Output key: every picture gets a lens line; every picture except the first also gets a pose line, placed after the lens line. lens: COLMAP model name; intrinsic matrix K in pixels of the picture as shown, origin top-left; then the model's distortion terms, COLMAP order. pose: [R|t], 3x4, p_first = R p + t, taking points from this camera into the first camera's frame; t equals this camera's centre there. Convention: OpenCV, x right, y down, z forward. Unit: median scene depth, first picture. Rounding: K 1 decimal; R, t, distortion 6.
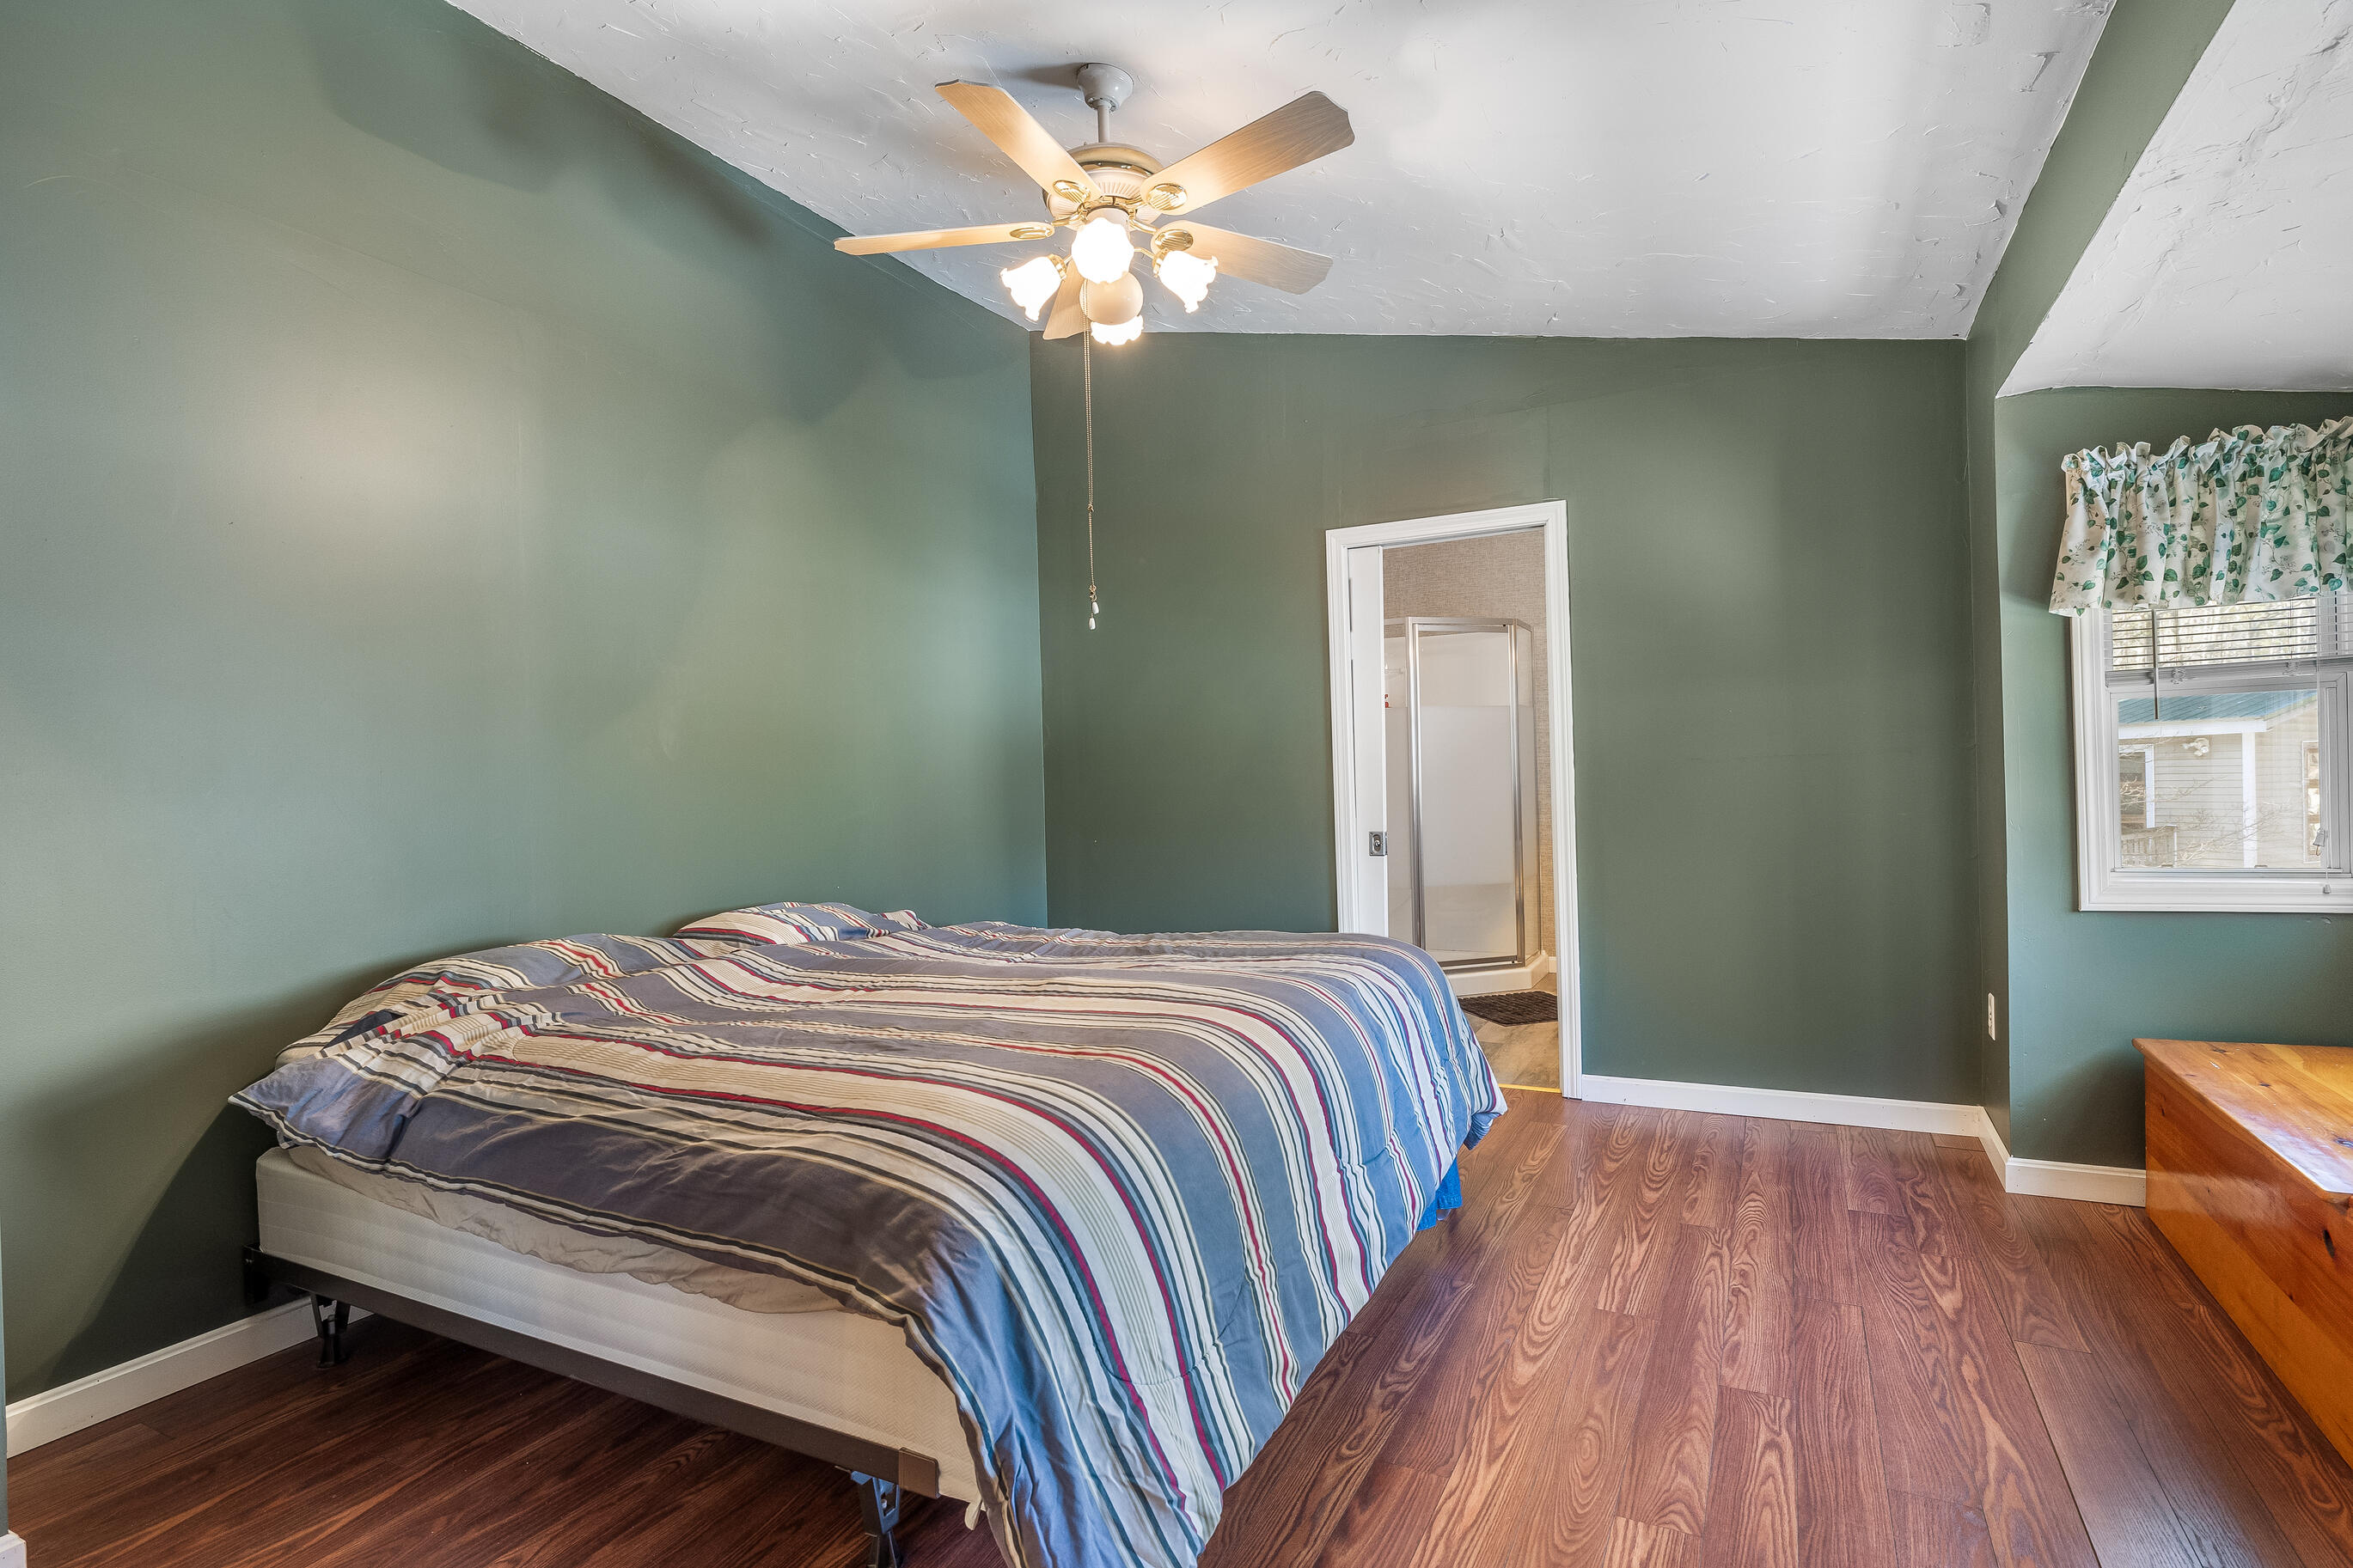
lens RADIAL K [[1137.0, 0, 1158.4], [0, 1137.0, 797.7], [0, 0, 1]] dist [0.000213, -0.000144]
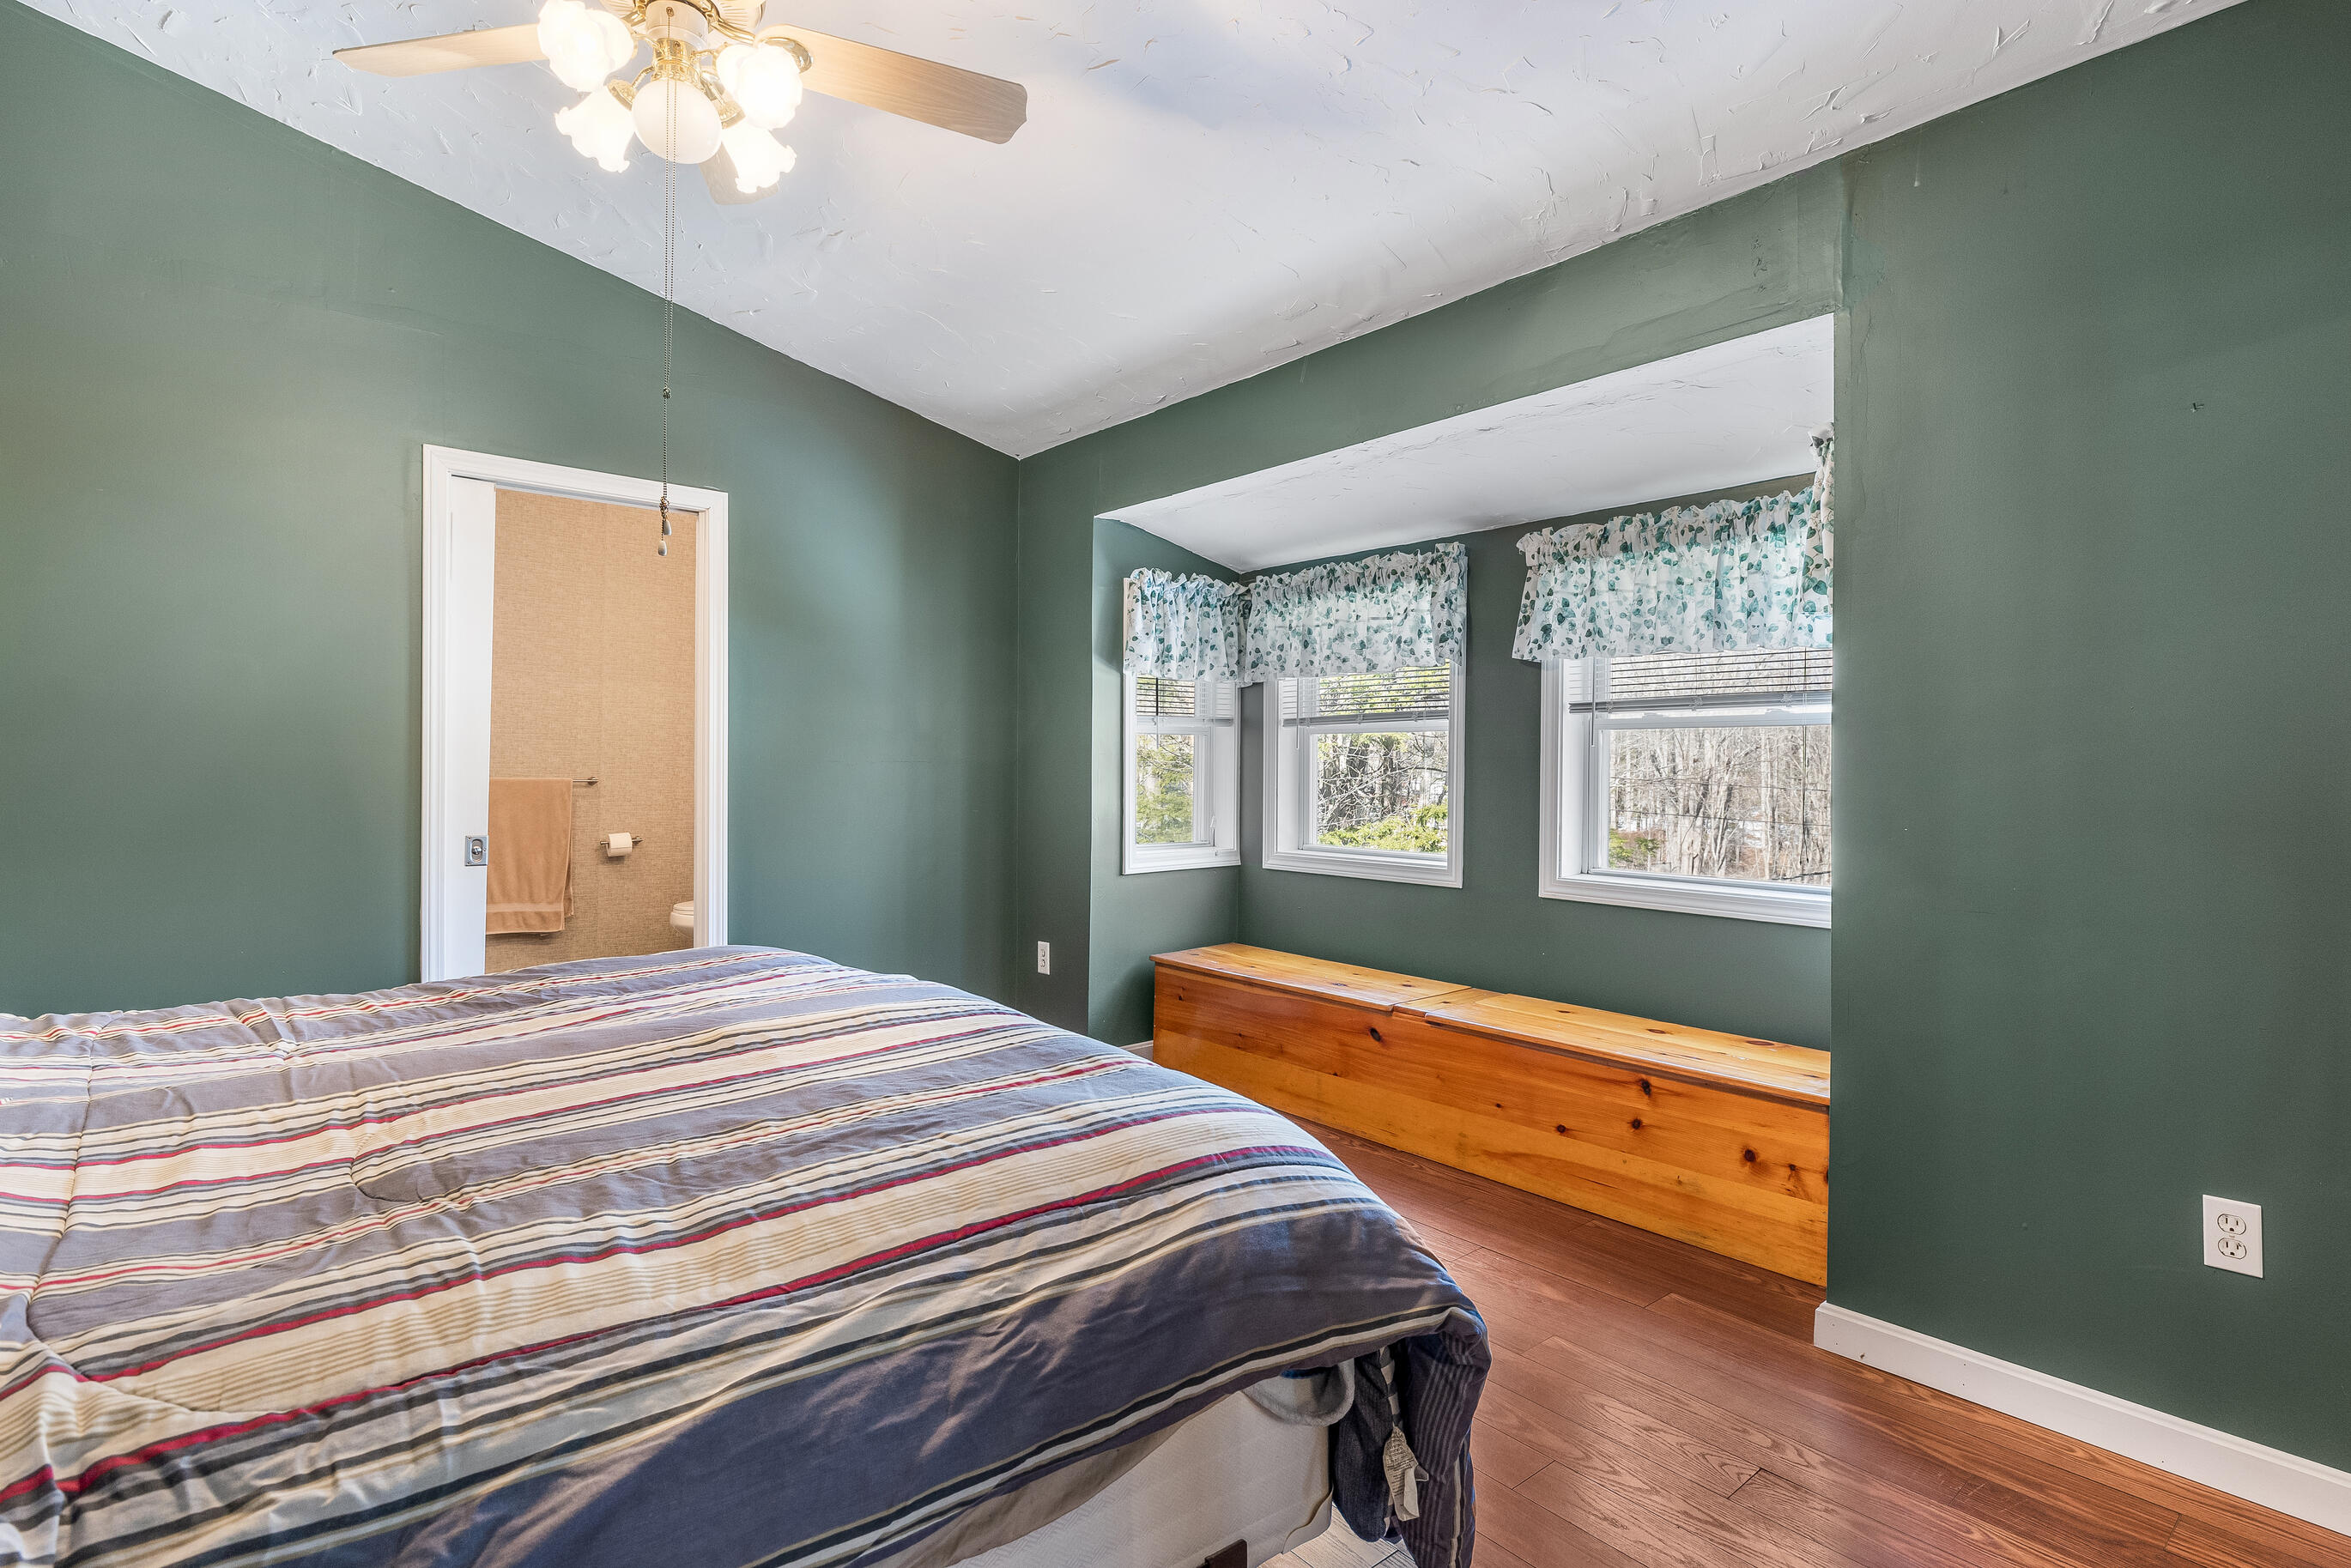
lens RADIAL K [[1136.1, 0, 1165.2], [0, 1136.1, 775.9], [0, 0, 1]] dist [0.000213, -0.000144]
pose [[0.392020, 0.028281, 0.919522, -0.593089], [-0.005257, 0.999580, -0.028503, 0.013825], [-0.919942, 0.006340, 0.392004, 0.407726]]
